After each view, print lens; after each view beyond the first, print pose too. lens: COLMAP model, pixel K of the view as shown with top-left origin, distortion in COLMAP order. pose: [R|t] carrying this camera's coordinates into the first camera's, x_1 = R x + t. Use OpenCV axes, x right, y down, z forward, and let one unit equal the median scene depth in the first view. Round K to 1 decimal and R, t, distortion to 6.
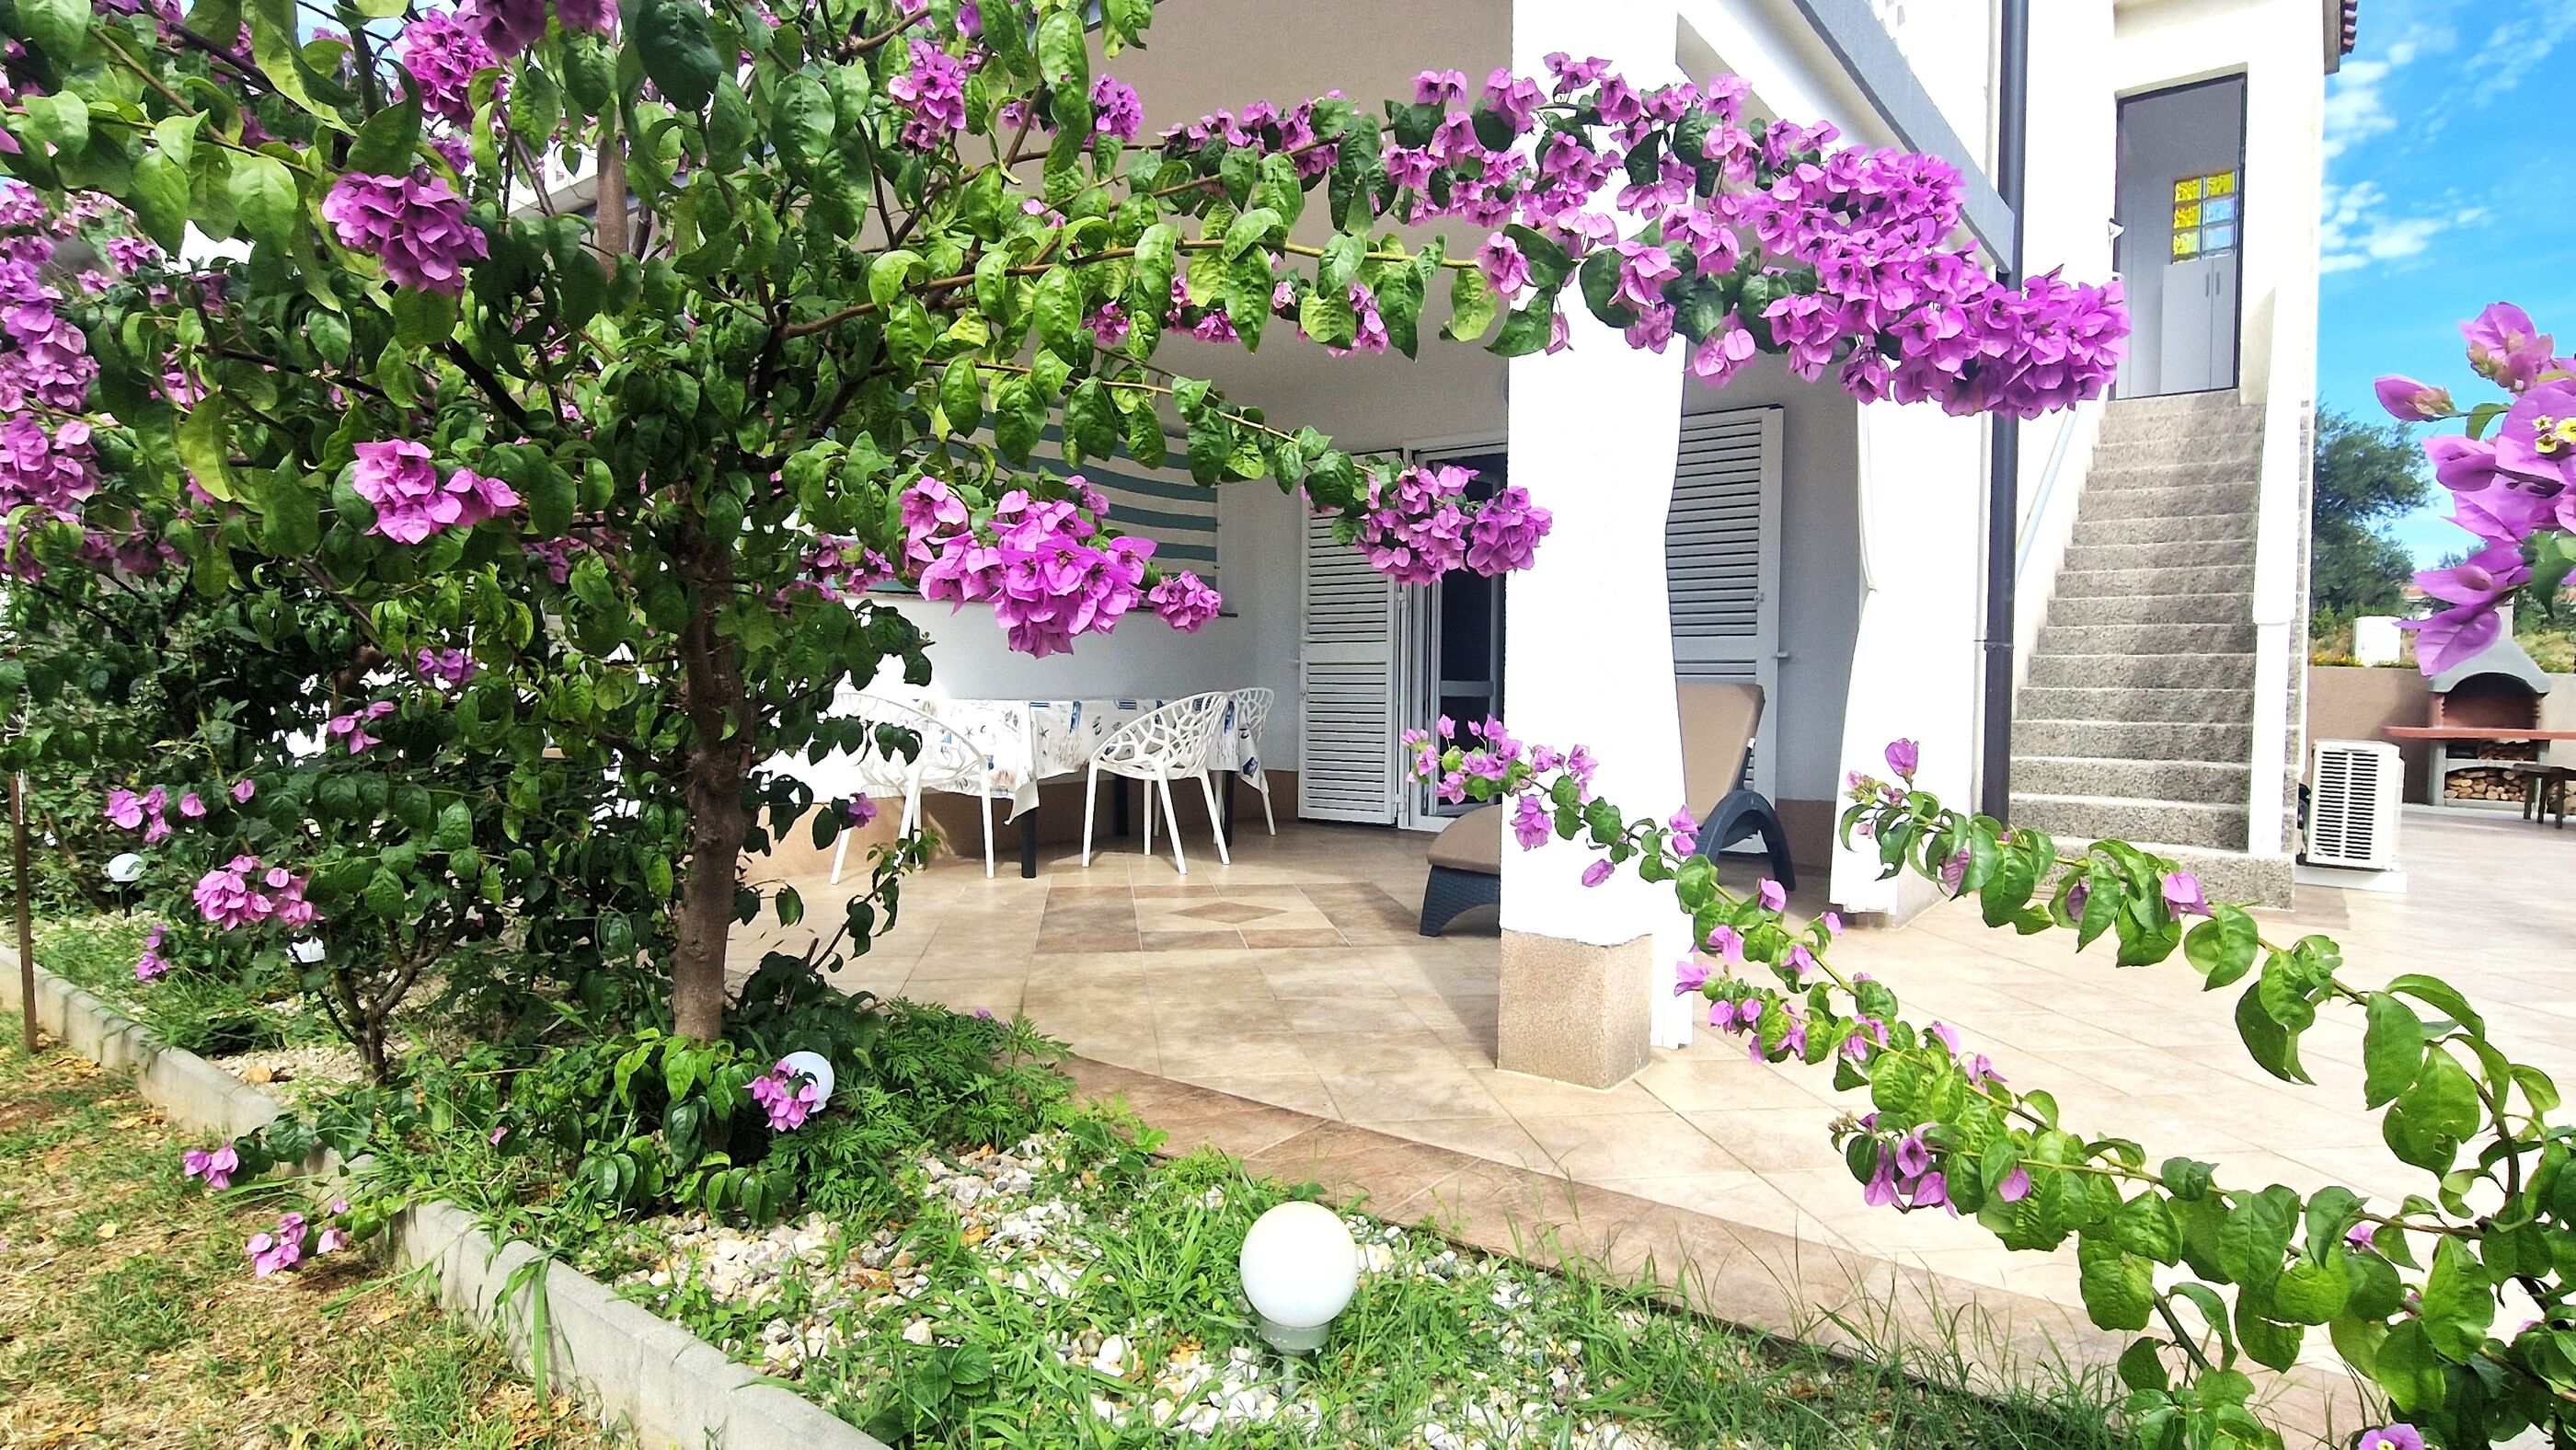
lens RADIAL K [[1345.4, 0, 1288.3], [0, 1345.4, 723.2], [0, 0, 1]] dist [0.000974, -0.000026]
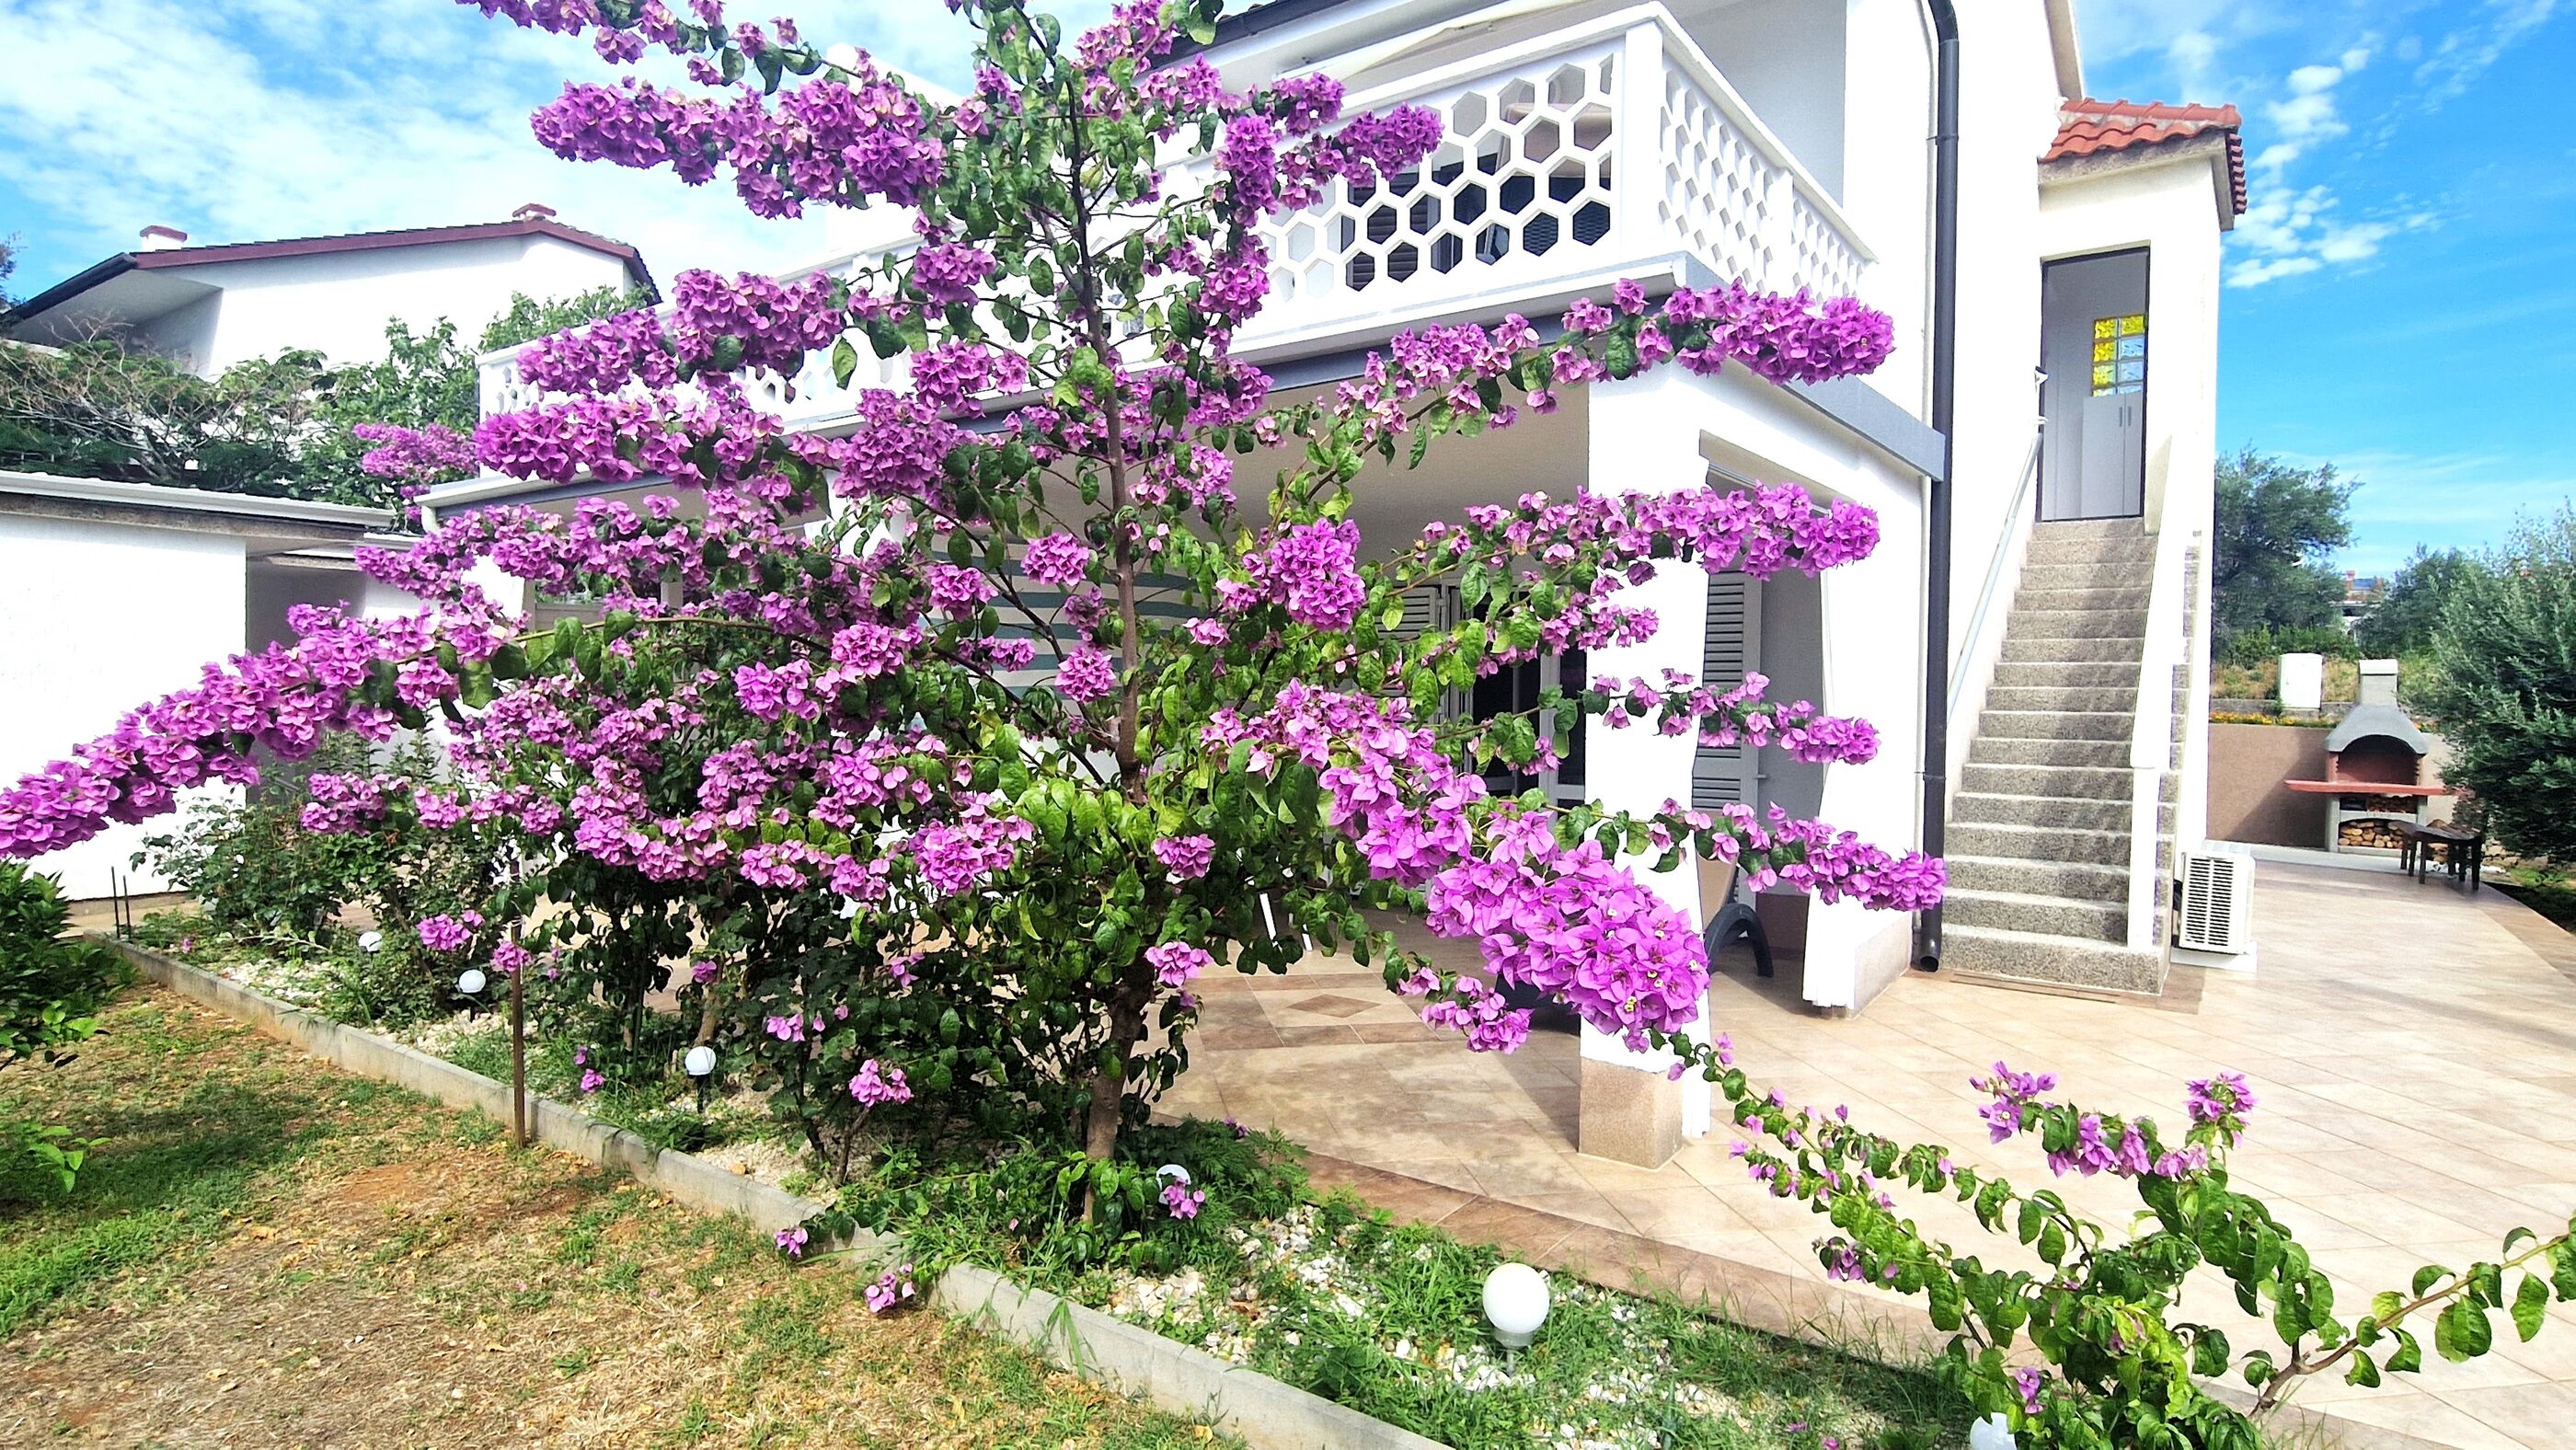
lens RADIAL K [[1345.4, 0, 1290.5], [0, 1345.4, 723.4], [0, 0, 1]] dist [0.000974, -0.000026]
pose [[0.999697, -0.002145, 0.024502, -0.238518], [0.002146, 0.999998, 0.000002, -0.260380], [-0.024502, 0.000051, 0.999700, -0.560571]]
